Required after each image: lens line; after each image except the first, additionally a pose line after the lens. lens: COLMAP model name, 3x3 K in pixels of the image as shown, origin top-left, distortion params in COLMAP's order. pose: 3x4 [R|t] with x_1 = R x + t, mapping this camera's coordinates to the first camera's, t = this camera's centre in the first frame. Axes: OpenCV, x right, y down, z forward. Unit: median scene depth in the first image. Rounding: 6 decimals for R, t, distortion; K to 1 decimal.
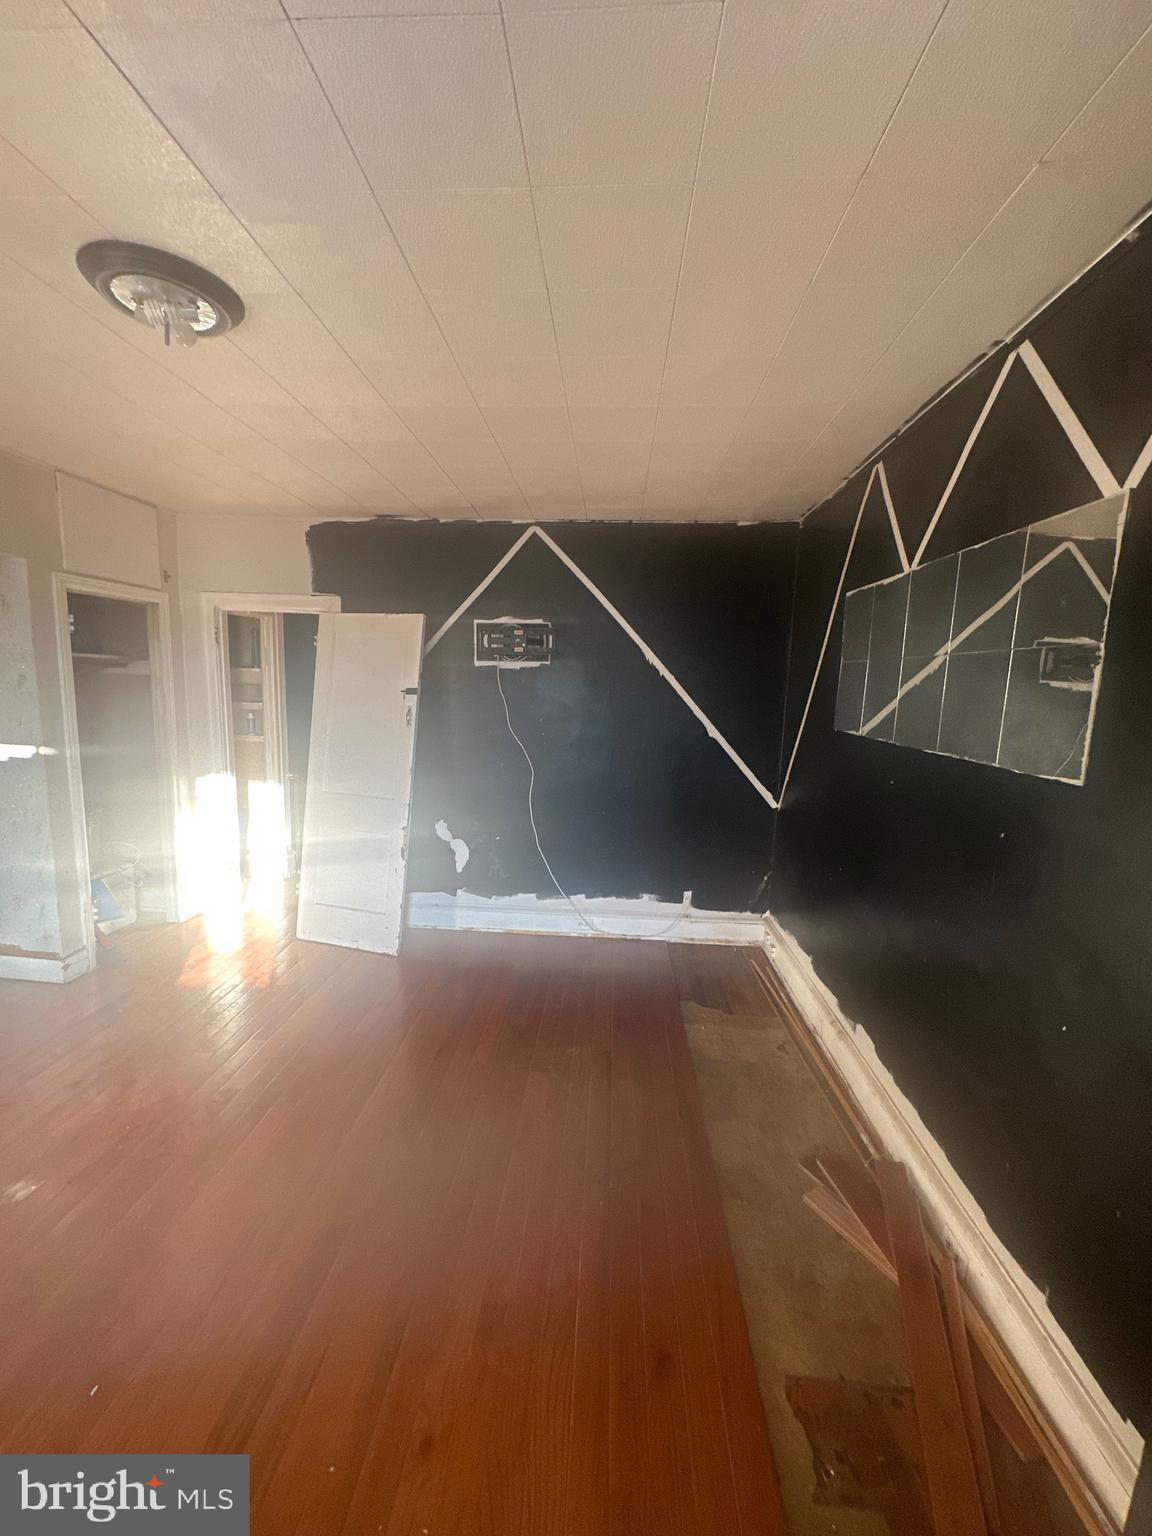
lens RADIAL K [[609.5, 0, 569.9], [0, 609.5, 766.0], [0, 0, 1]] dist [-0.004207, 0.002498]
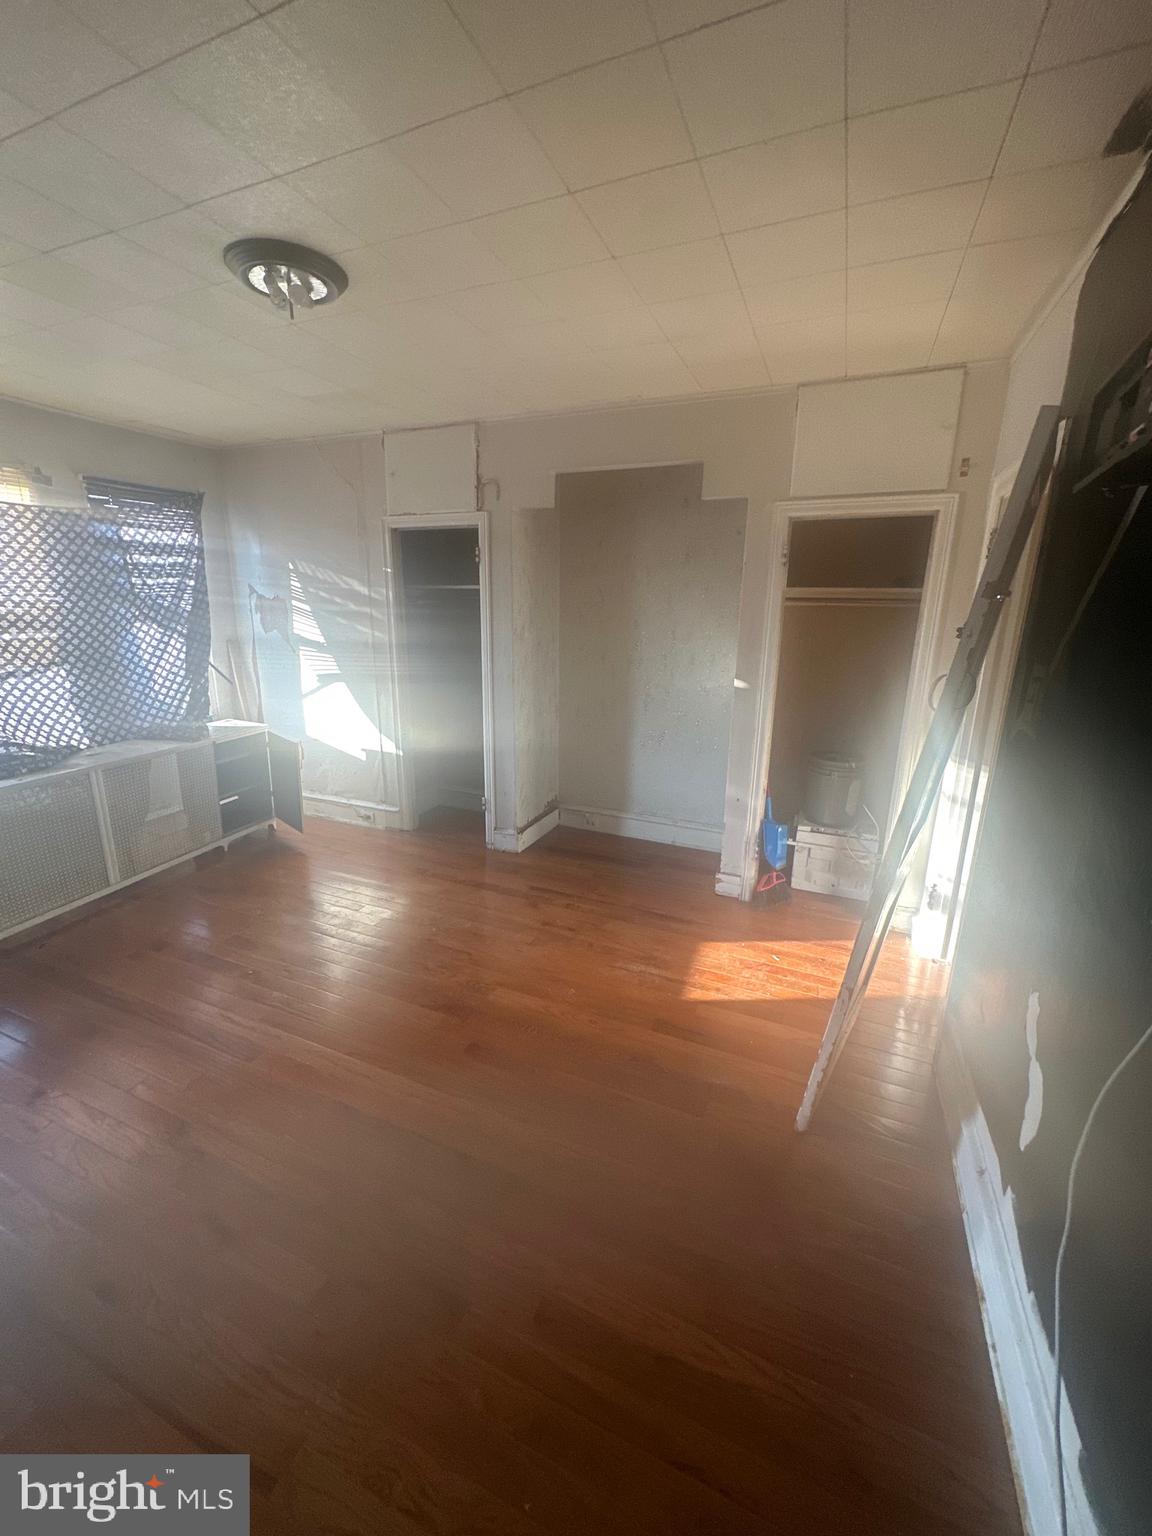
lens RADIAL K [[609.5, 0, 583.5], [0, 609.5, 770.6], [0, 0, 1]] dist [-0.004207, 0.002498]
pose [[-0.323967, 0.191673, -0.926449, 0.213587], [-0.163938, 0.953074, 0.254509, -0.091721], [0.931756, 0.234332, -0.277342, 0.942529]]
